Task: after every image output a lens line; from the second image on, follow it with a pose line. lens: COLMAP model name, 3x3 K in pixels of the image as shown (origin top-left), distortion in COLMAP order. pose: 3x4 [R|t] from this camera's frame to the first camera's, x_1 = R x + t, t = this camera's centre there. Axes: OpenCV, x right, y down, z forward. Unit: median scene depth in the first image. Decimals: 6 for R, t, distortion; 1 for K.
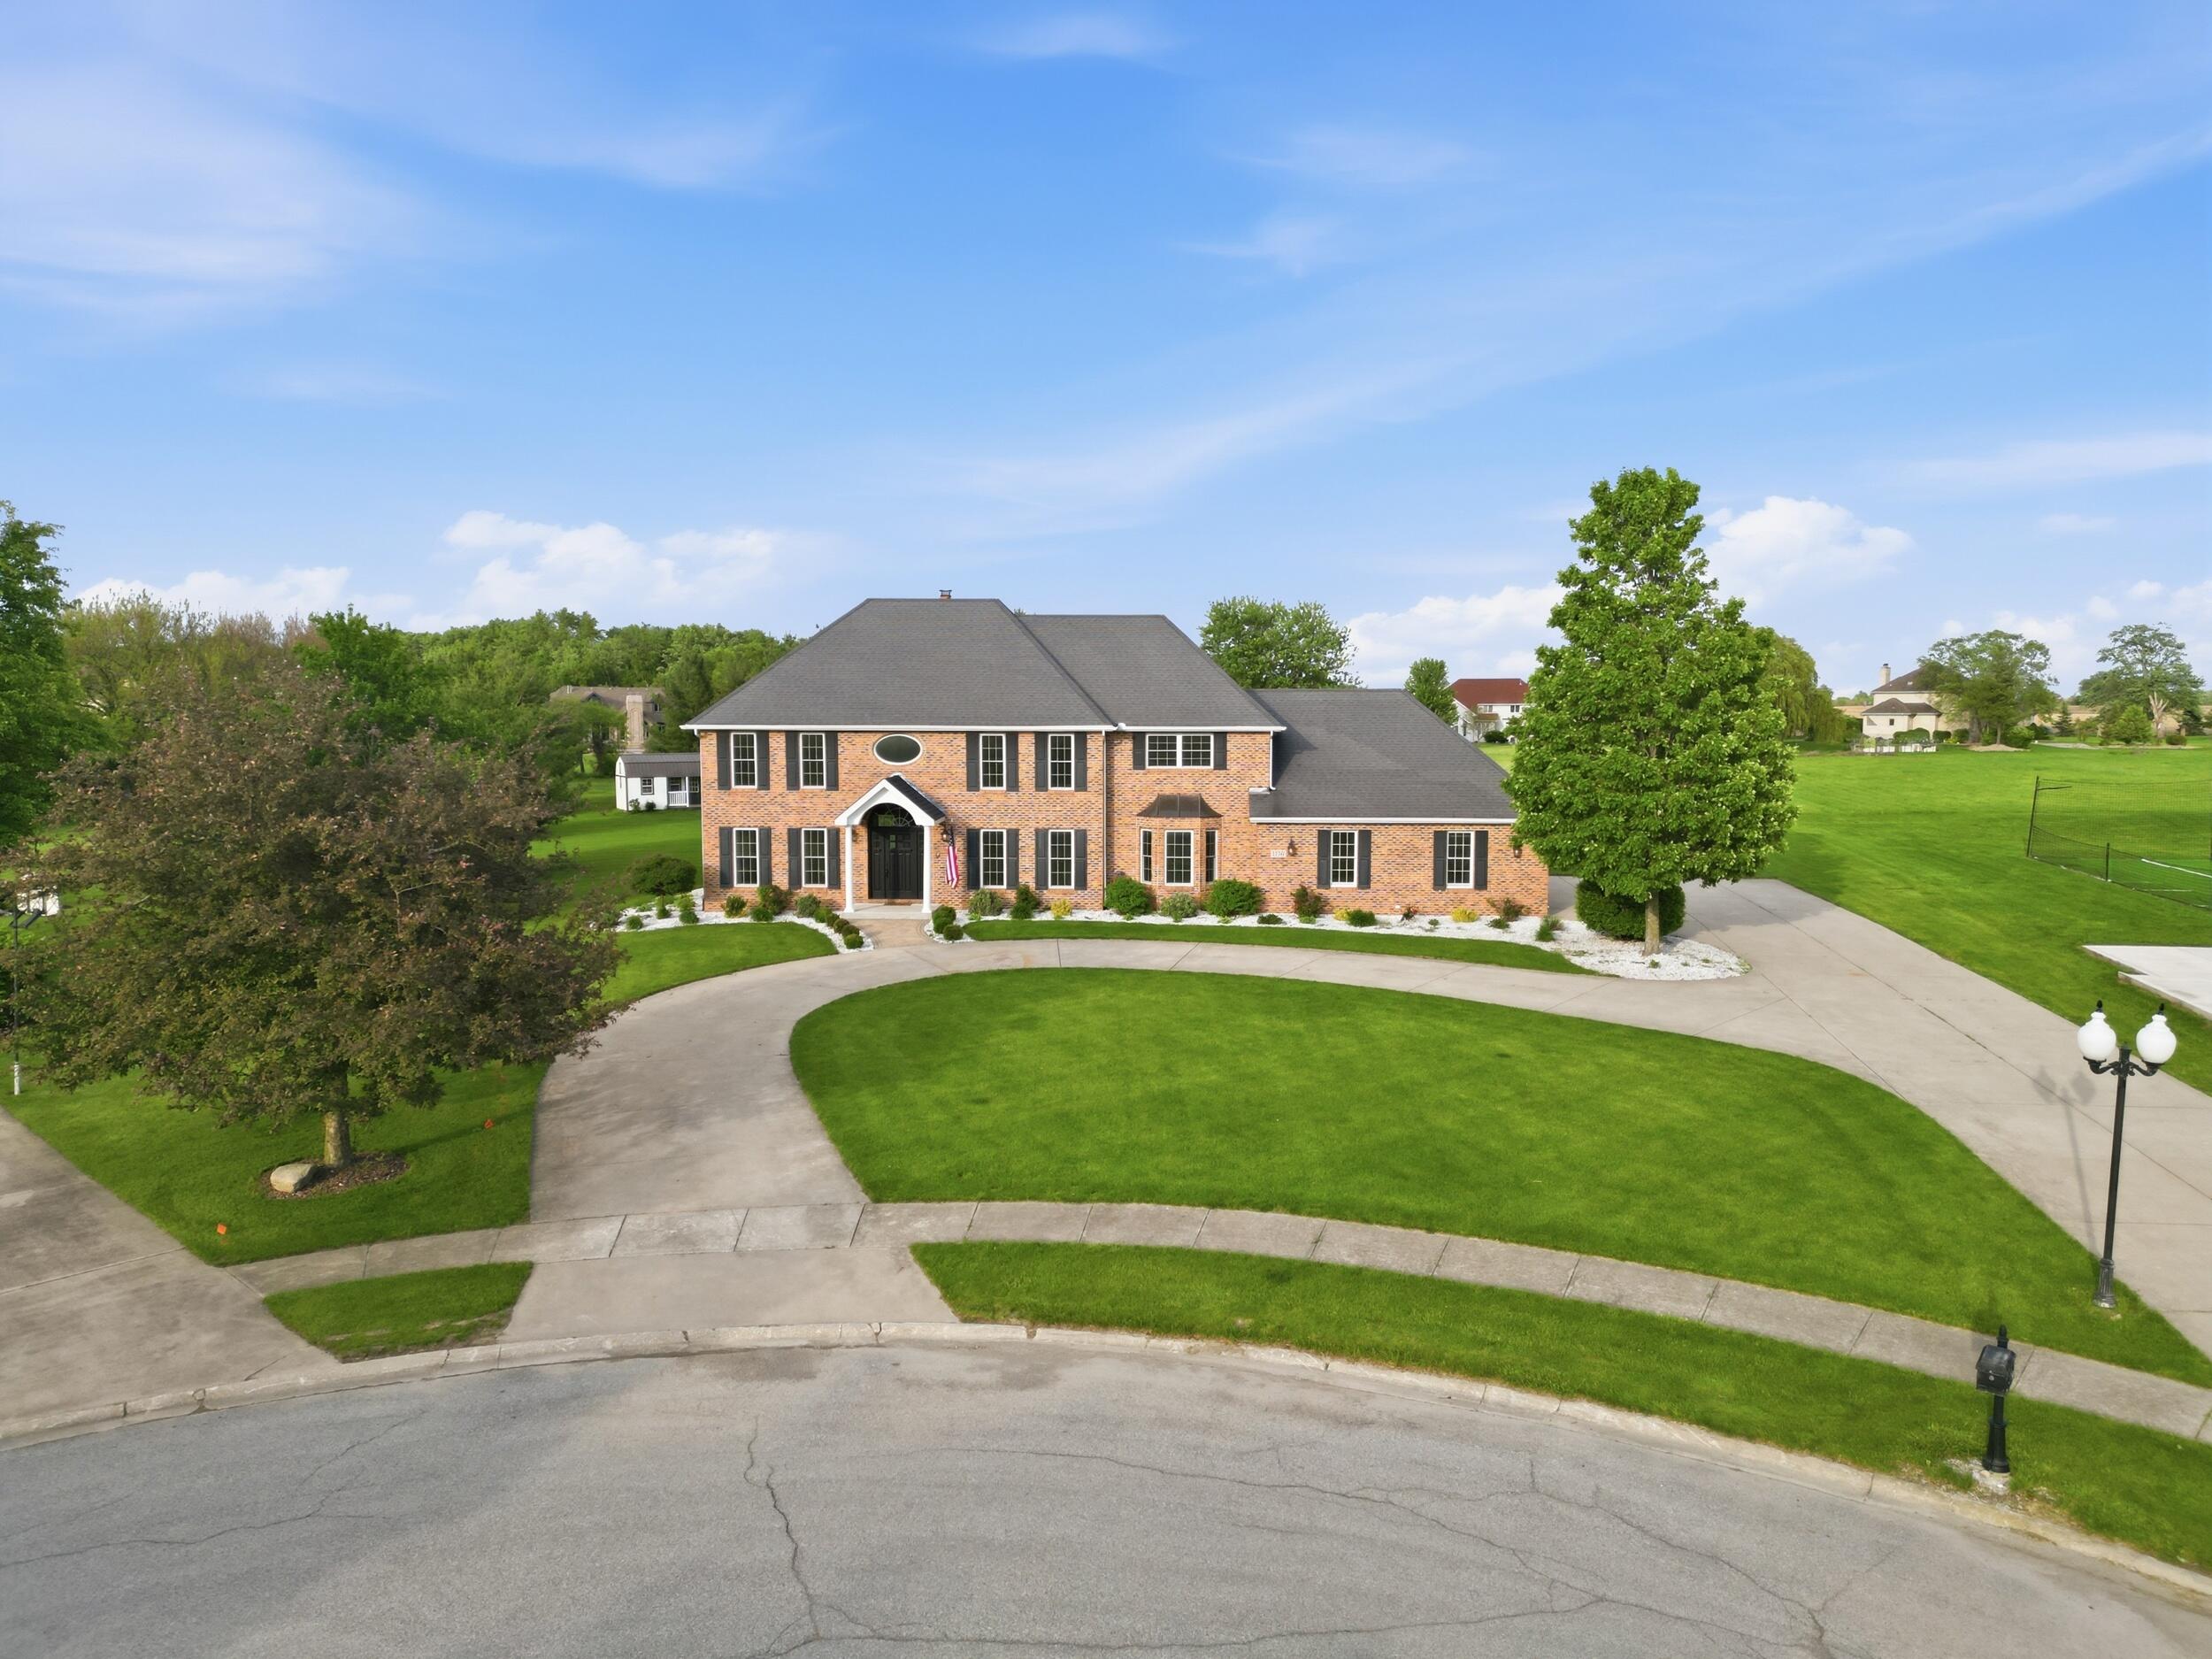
lens RADIAL K [[1537.9, 0, 1106.0], [0, 1537.9, 829.5], [0, 0, 1]] dist [0.091364, -0.096559]
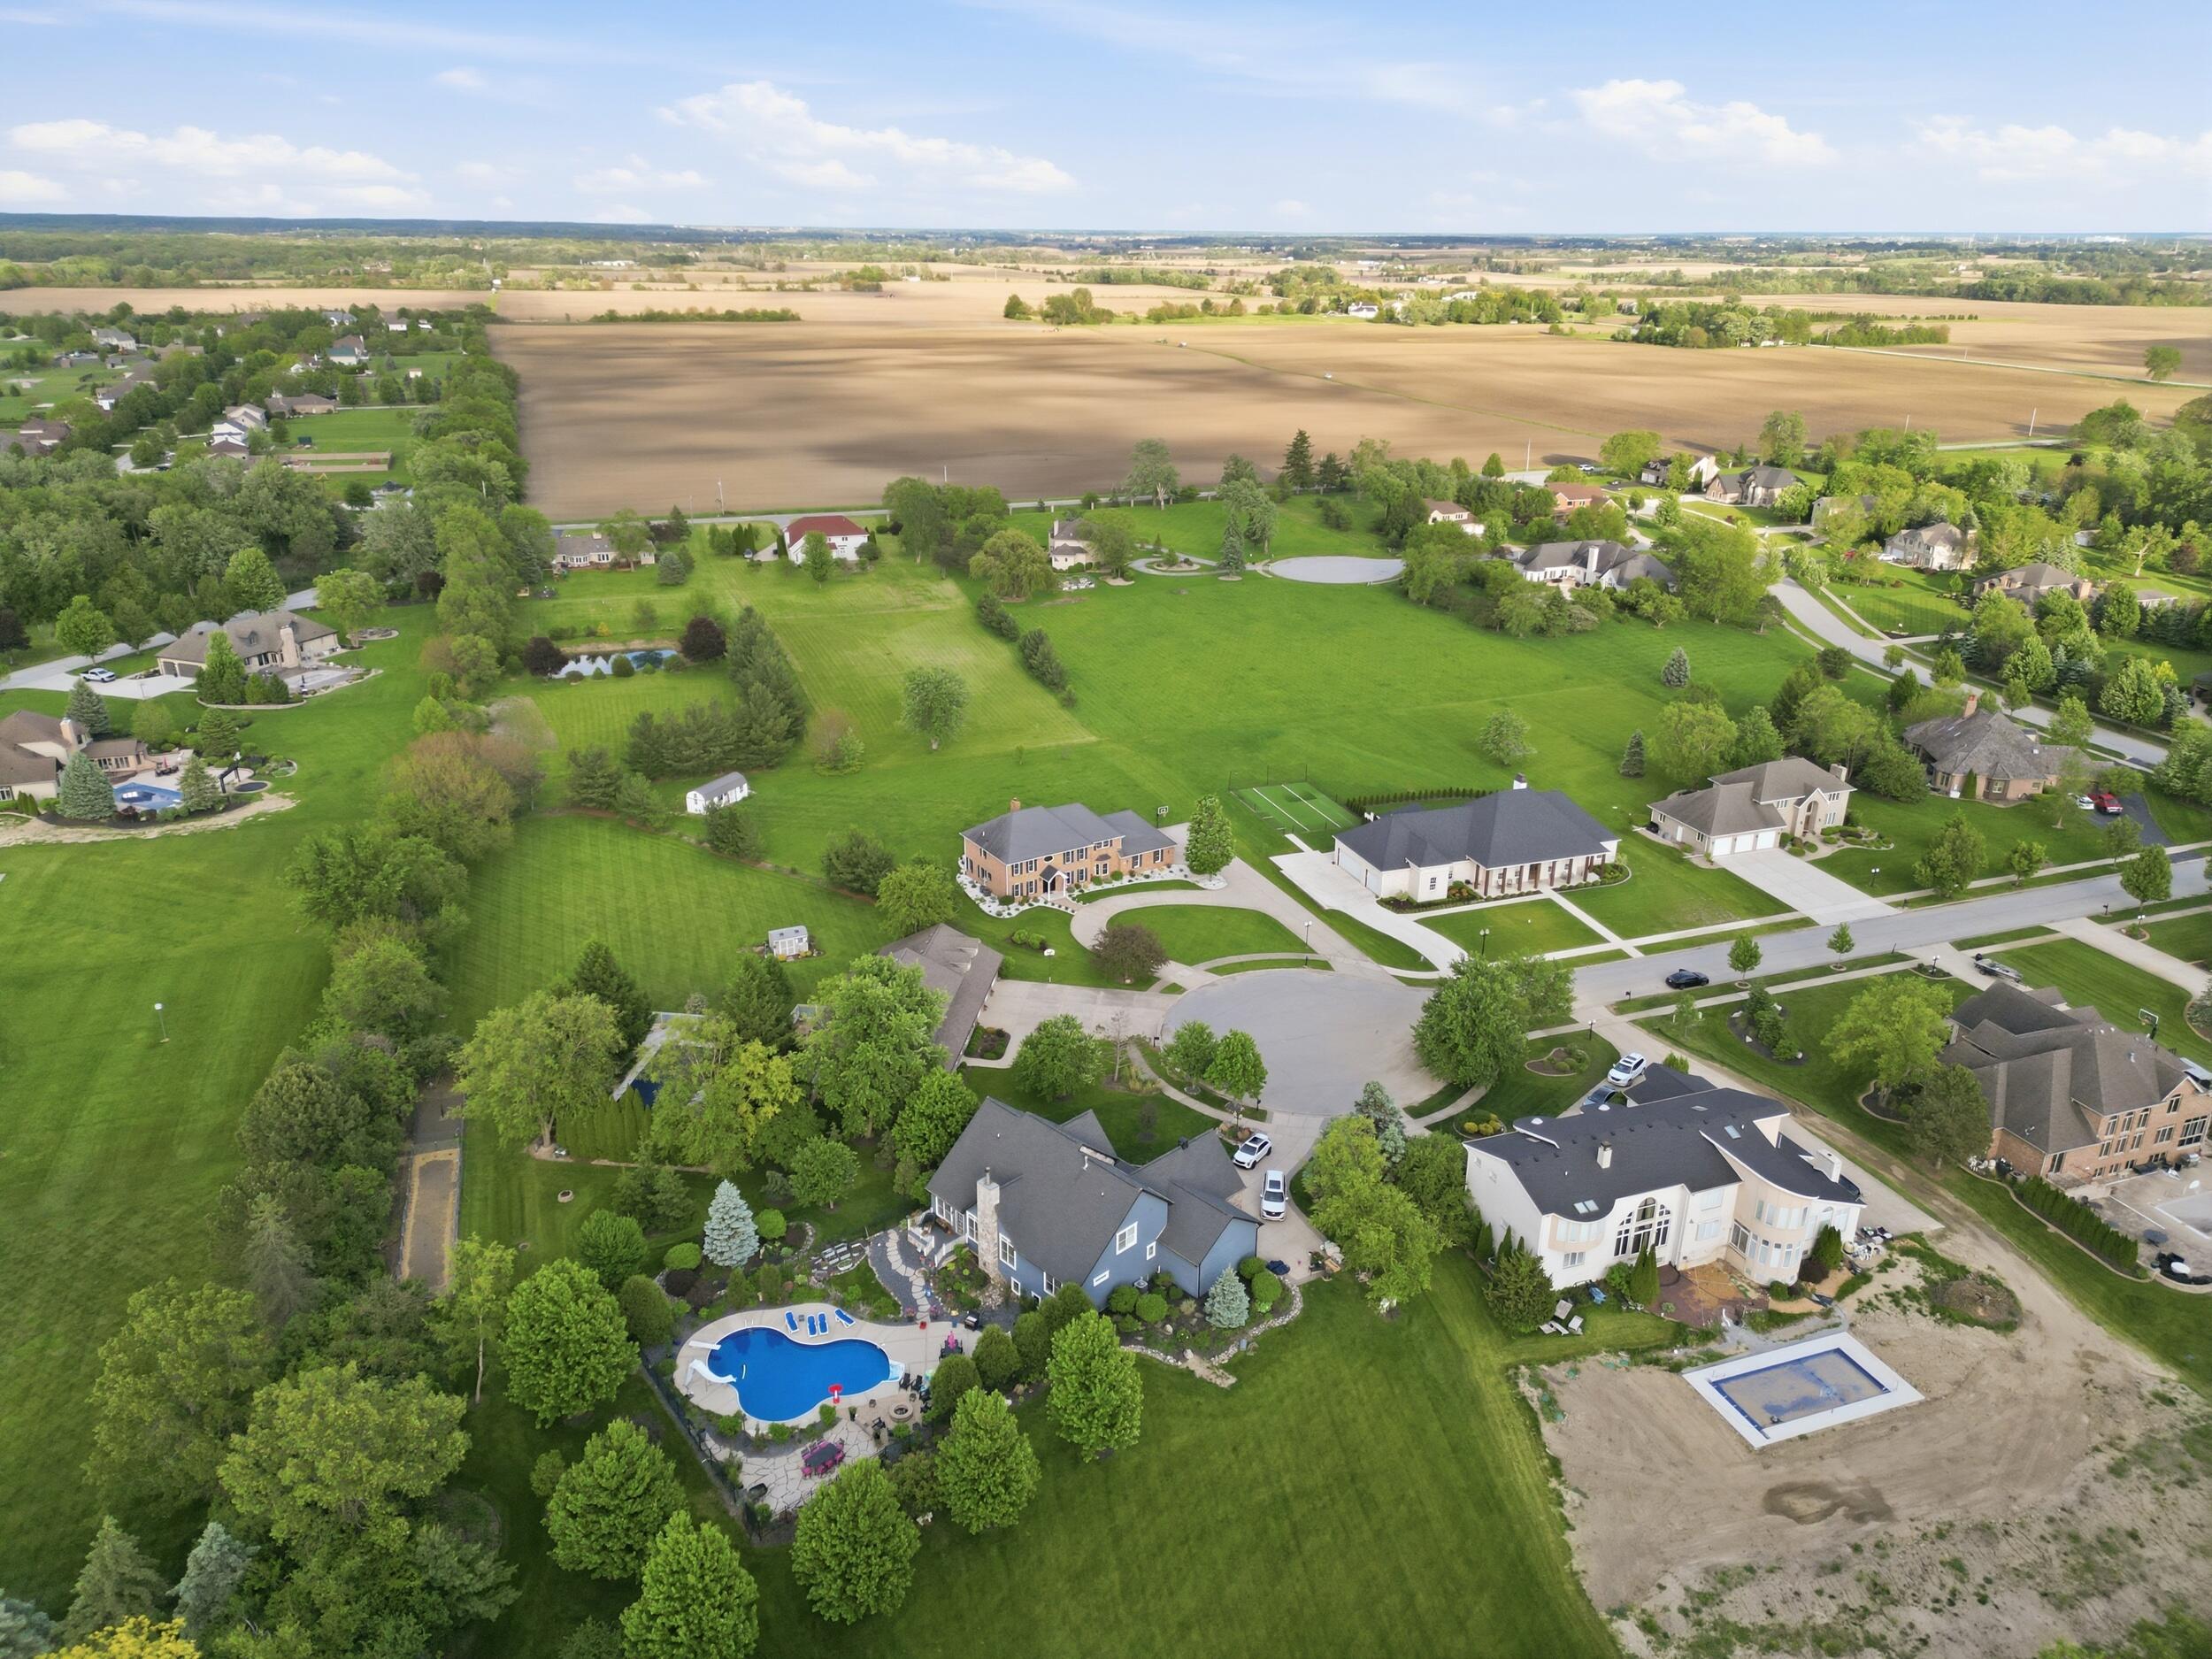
lens RADIAL K [[1518.5, 0, 1107.2], [0, 1518.5, 867.1], [0, 0, 1]] dist [0.074555, -0.064549]
pose [[0.816555, -0.216470, 0.535144, -2.237219], [0.037461, 0.944945, 0.325078, -1.377562], [-0.576051, -0.245397, 0.779708, -2.336772]]
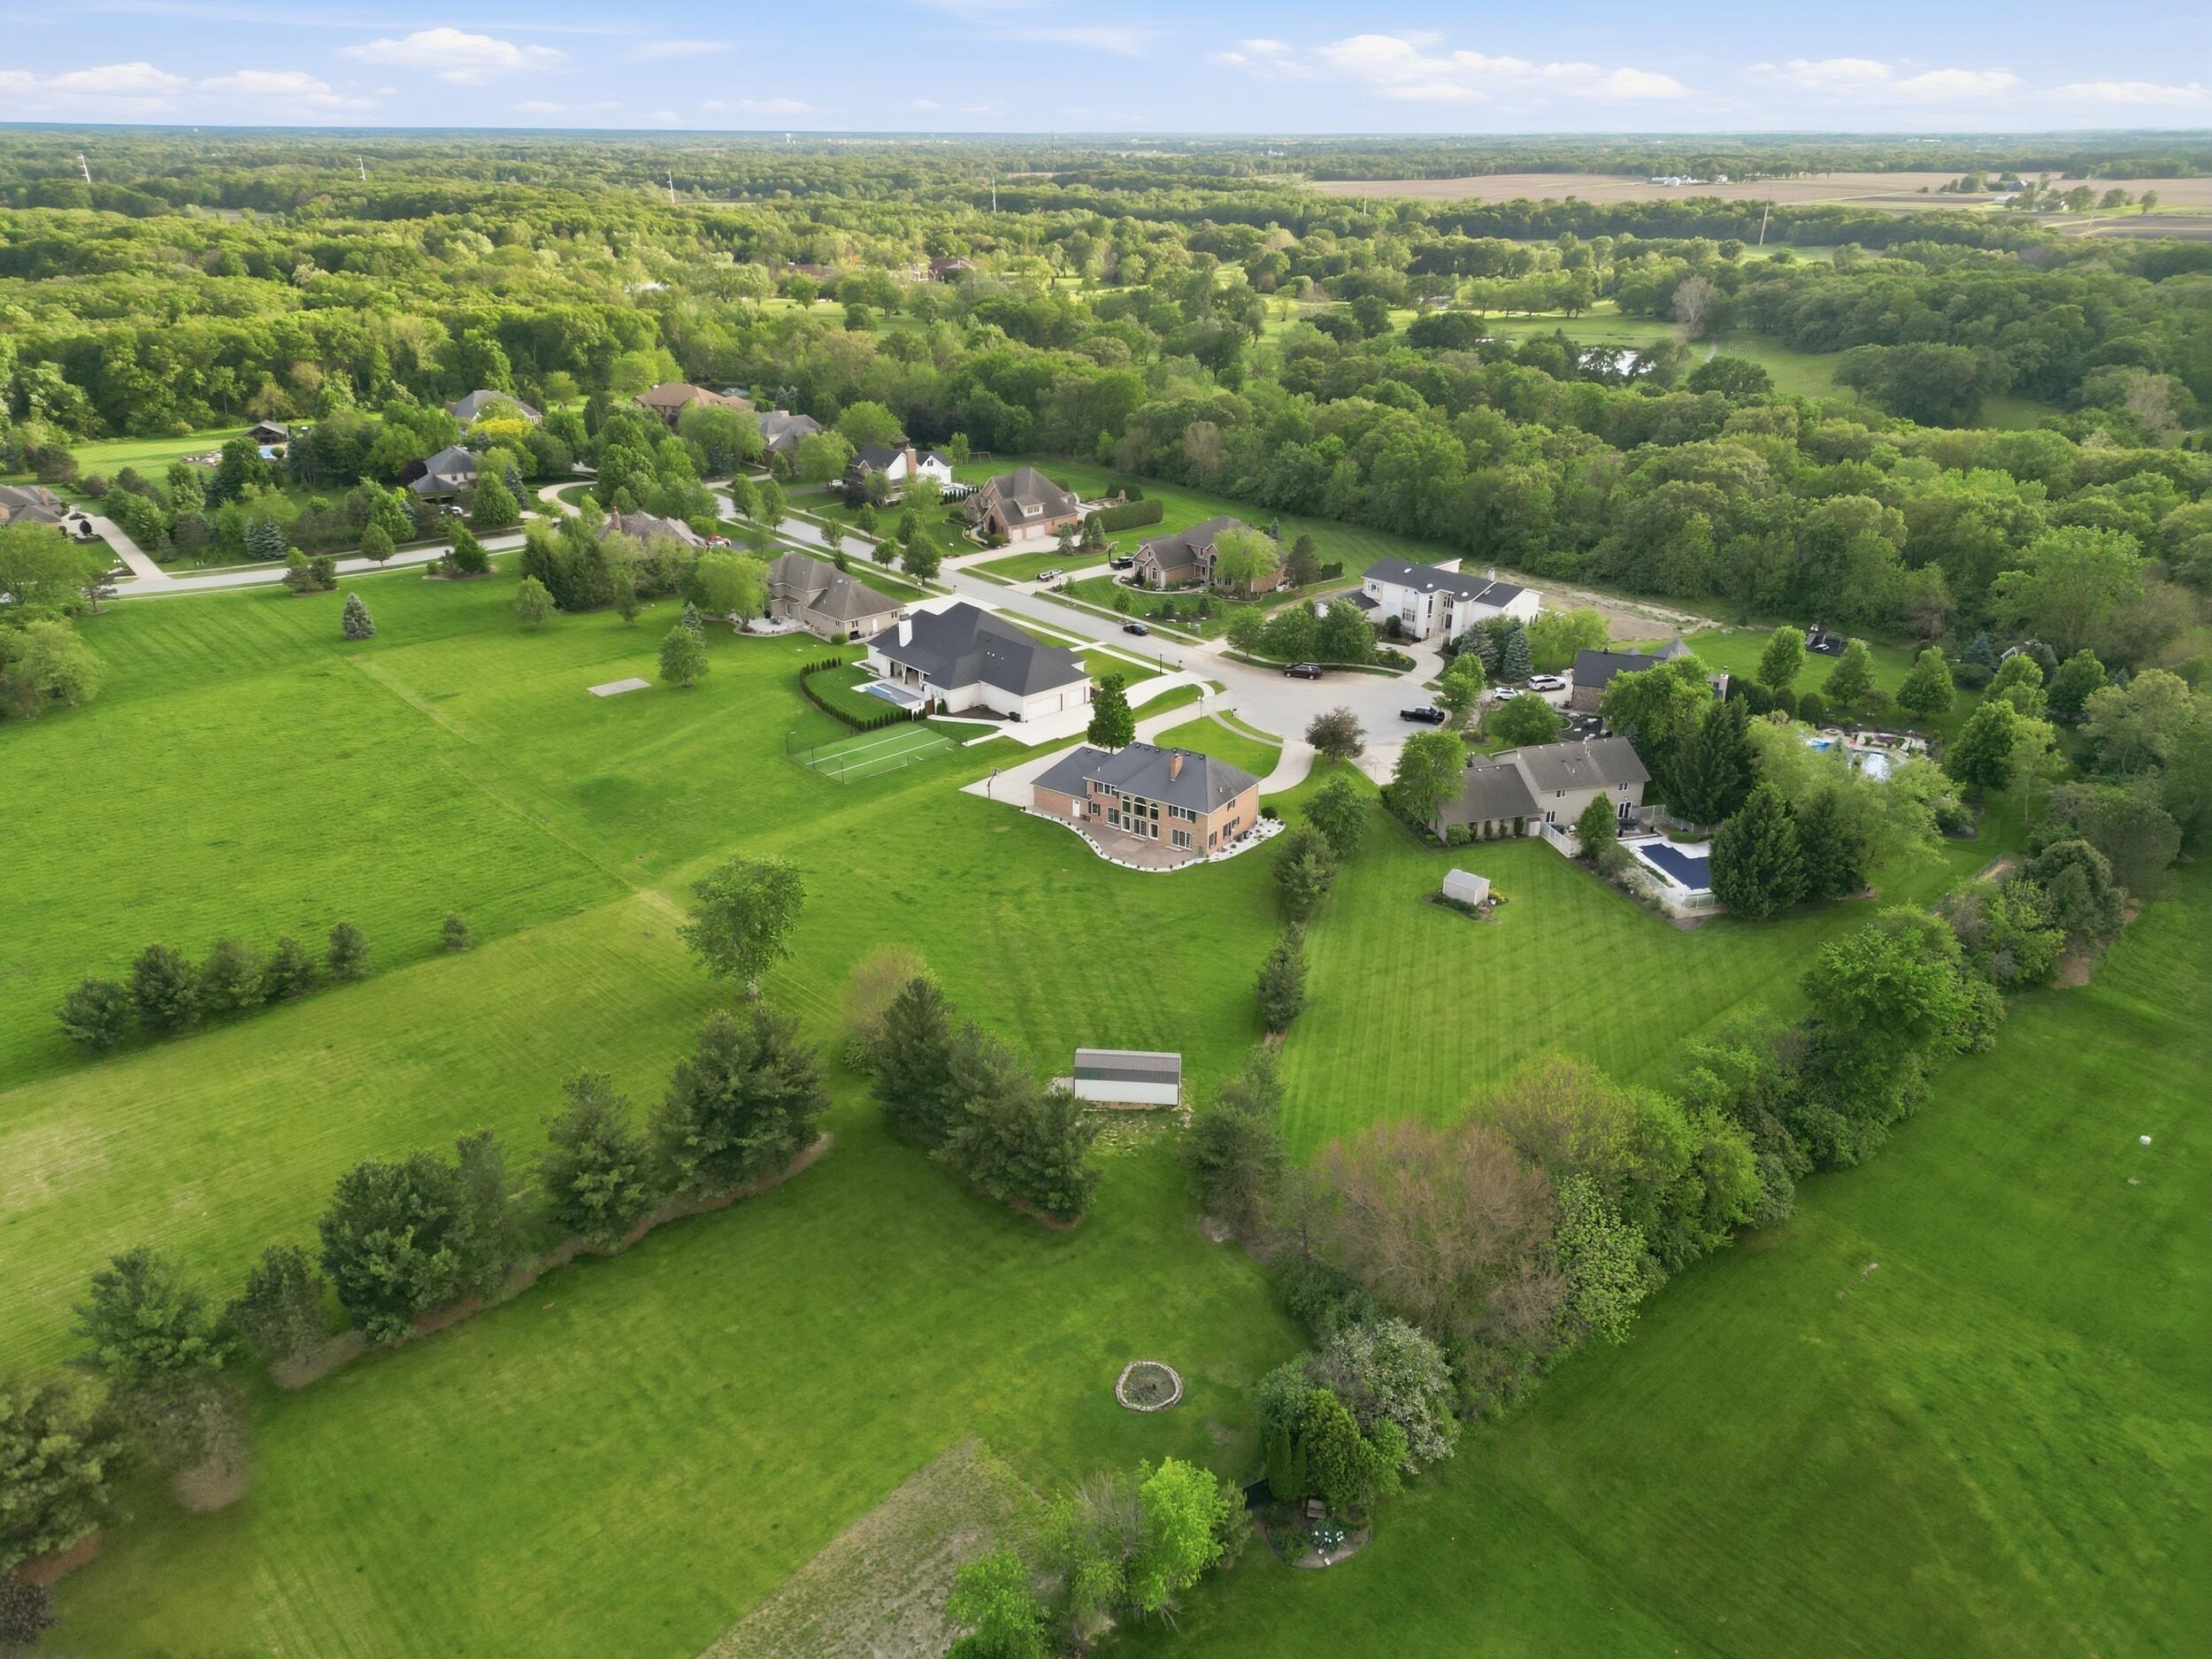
lens RADIAL K [[1537.9, 0, 1106.0], [0, 1537.9, 829.5], [0, 0, 1]] dist [0.091364, -0.096559]
pose [[-0.851492, -0.216778, 0.477461, -1.840474], [0.040747, 0.880439, 0.472406, -1.833244], [-0.522783, 0.421705, -0.740853, 4.189371]]
